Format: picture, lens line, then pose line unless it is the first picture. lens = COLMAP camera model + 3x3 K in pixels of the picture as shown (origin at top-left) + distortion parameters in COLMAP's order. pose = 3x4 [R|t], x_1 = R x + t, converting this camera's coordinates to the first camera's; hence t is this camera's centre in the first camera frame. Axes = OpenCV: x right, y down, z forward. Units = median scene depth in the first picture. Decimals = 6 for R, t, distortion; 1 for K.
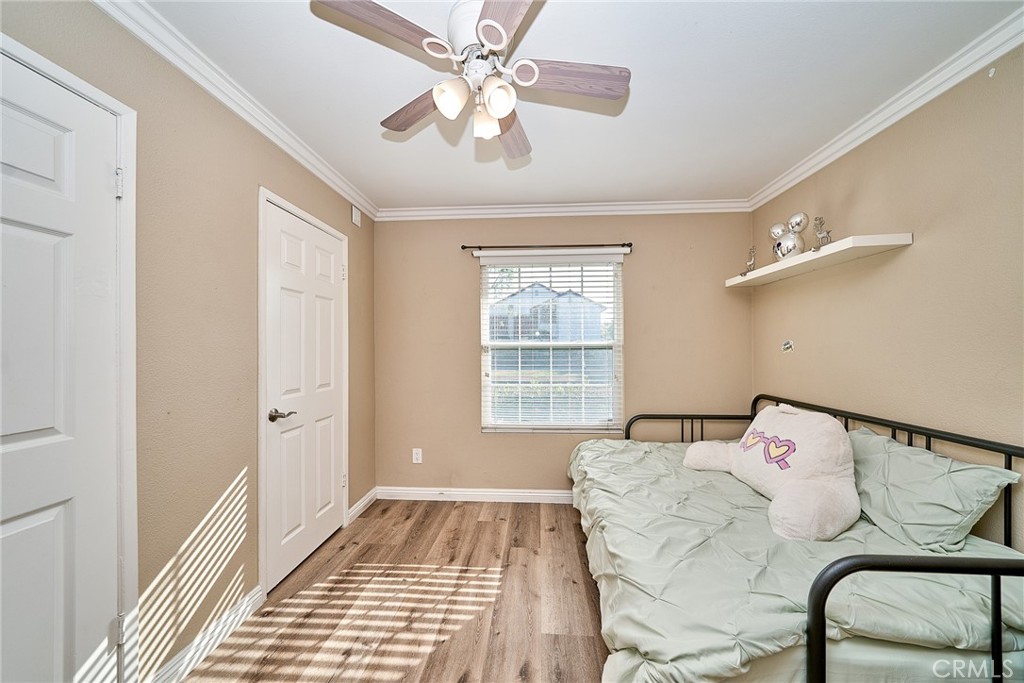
lens RADIAL K [[357.7, 0, 510.0], [0, 357.7, 346.1], [0, 0, 1]] dist [0.007493, -0.003914]
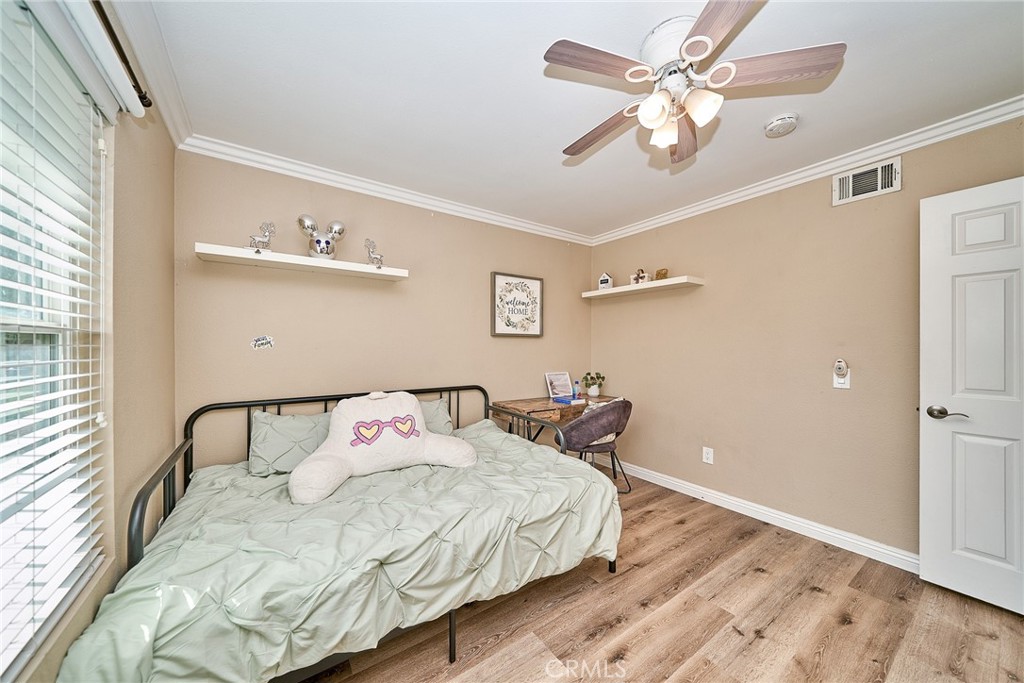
lens RADIAL K [[355.0, 0, 513.3], [0, 355.0, 345.9], [0, 0, 1]] dist [0.000254, -0.000047]
pose [[-0.625263, 0.002209, 0.780411, -0.404704], [-0.004004, 0.999974, -0.006038, 0.016701], [-0.780404, -0.006901, -0.625237, 1.329800]]
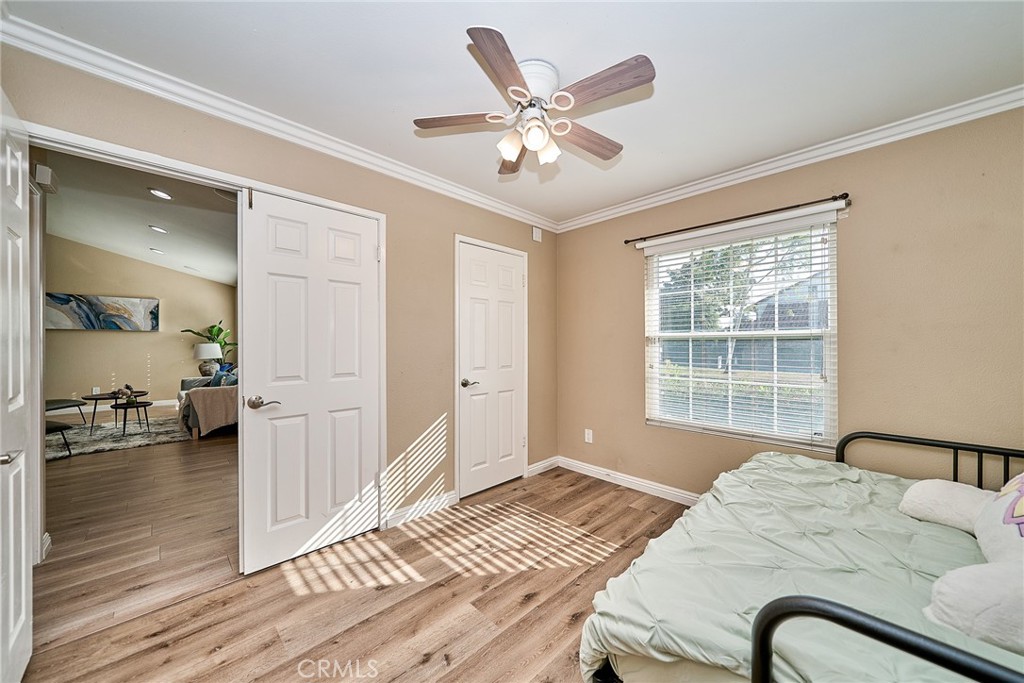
lens RADIAL K [[354.6, 0, 504.4], [0, 354.6, 344.0], [0, 0, 1]] dist [0.002102, 0.000020]
pose [[0.745216, 0.003098, -0.666816, 0.442836], [0.000534, 0.999986, 0.005244, 0.019883], [0.666823, -0.004264, 0.745204, -0.000284]]
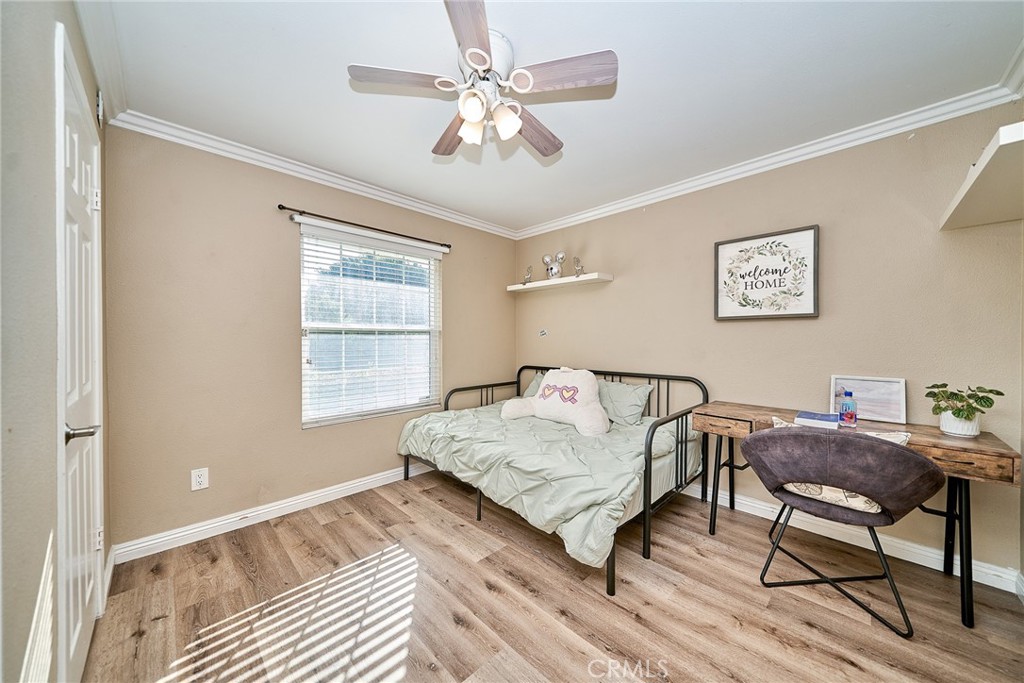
lens RADIAL K [[353.6, 0, 512.0], [0, 353.6, 341.5], [0, 0, 1]] dist [0.000000, -0.000139]
pose [[0.662278, 0.001668, 0.749257, -0.589133], [-0.005407, 0.999982, 0.002553, 0.041095], [-0.749239, -0.005743, 0.662275, 0.099464]]
